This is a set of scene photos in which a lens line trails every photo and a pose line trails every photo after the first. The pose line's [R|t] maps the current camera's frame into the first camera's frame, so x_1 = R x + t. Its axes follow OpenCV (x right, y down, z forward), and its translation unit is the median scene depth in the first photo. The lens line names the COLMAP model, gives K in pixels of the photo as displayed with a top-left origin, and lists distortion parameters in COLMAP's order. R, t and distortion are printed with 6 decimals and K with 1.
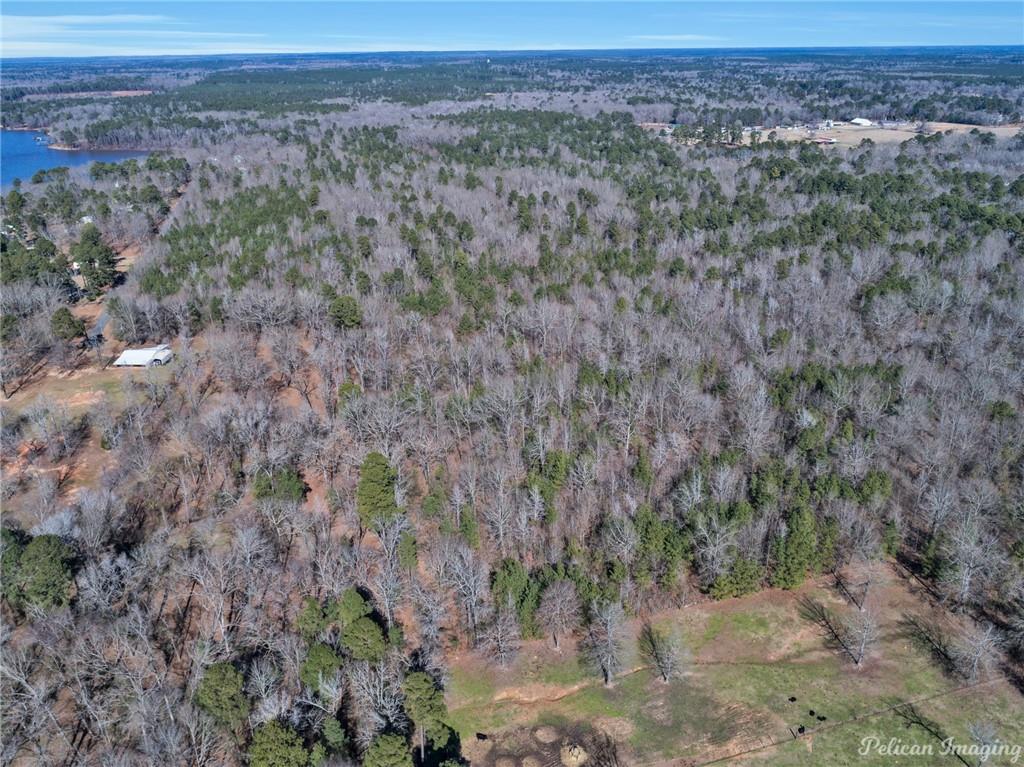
lens RADIAL K [[775.8, 0, 512.0], [0, 775.8, 383.5], [0, 0, 1]] dist [-0.008959, 0.003750]
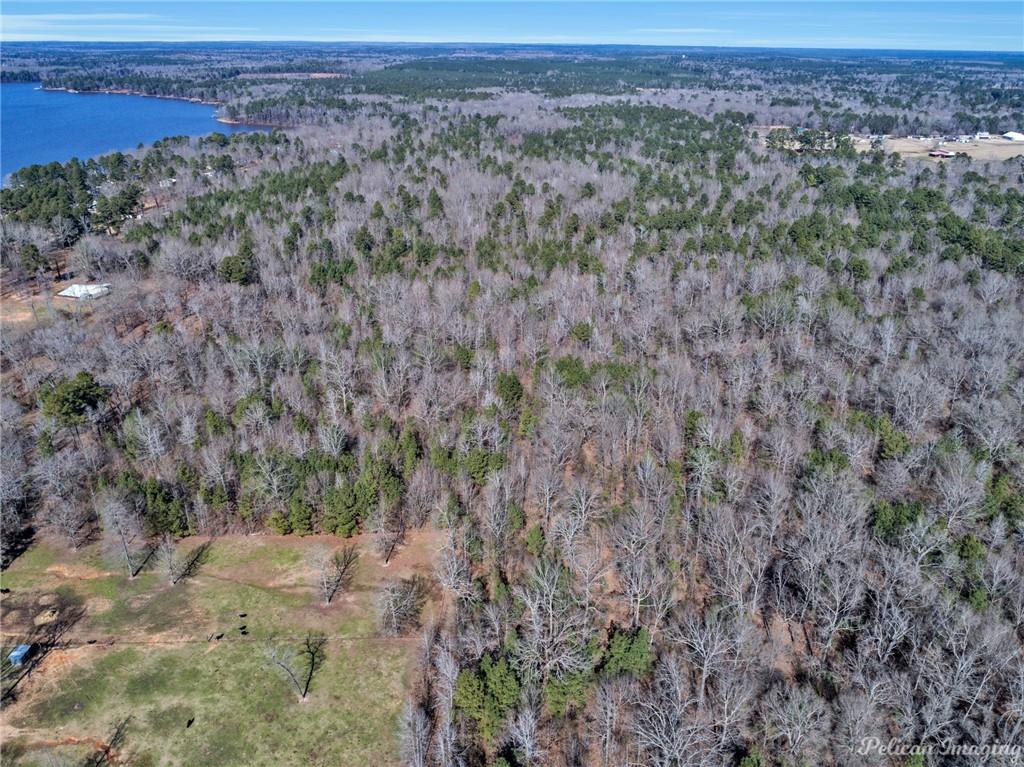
lens RADIAL K [[775.8, 0, 512.0], [0, 775.8, 383.5], [0, 0, 1]] dist [-0.008959, 0.003750]
pose [[0.964975, 0.126685, -0.229726, 0.115721], [-0.124929, 0.991917, 0.022235, -0.000903], [0.230686, 0.007243, 0.973001, -0.003006]]
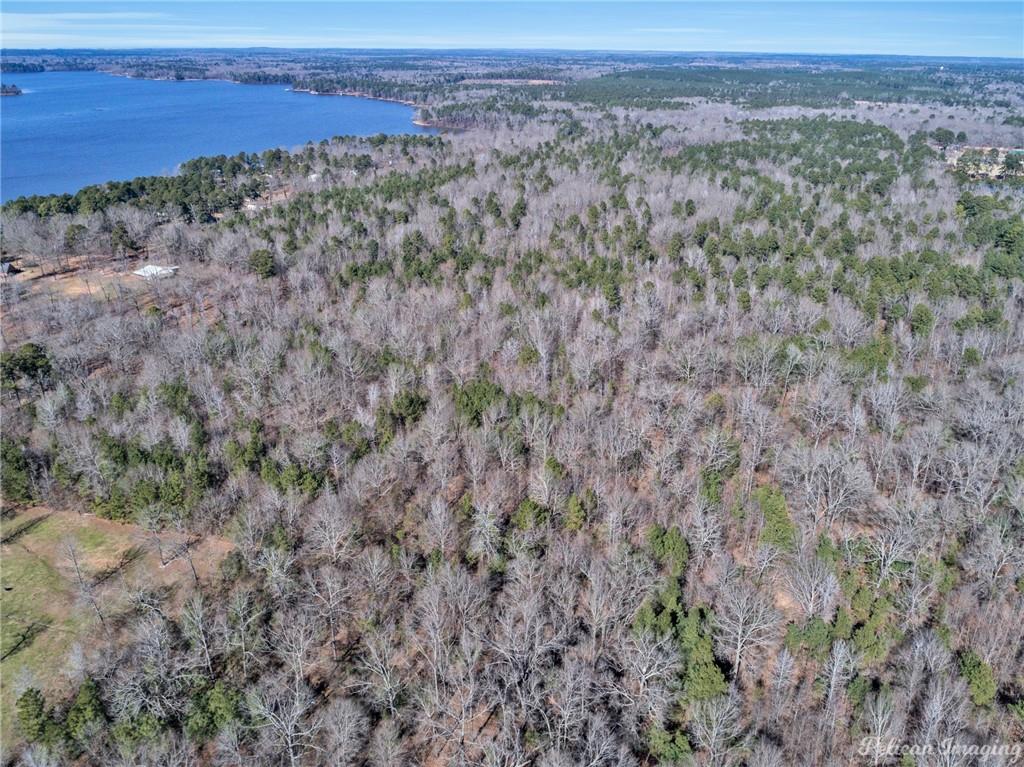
lens RADIAL K [[775.8, 0, 512.0], [0, 775.8, 383.5], [0, 0, 1]] dist [-0.008959, 0.003750]
pose [[0.846798, 0.234290, -0.477537, 0.182574], [-0.233604, 0.970363, 0.061840, -0.019006], [0.477873, 0.059189, 0.876433, 0.036568]]
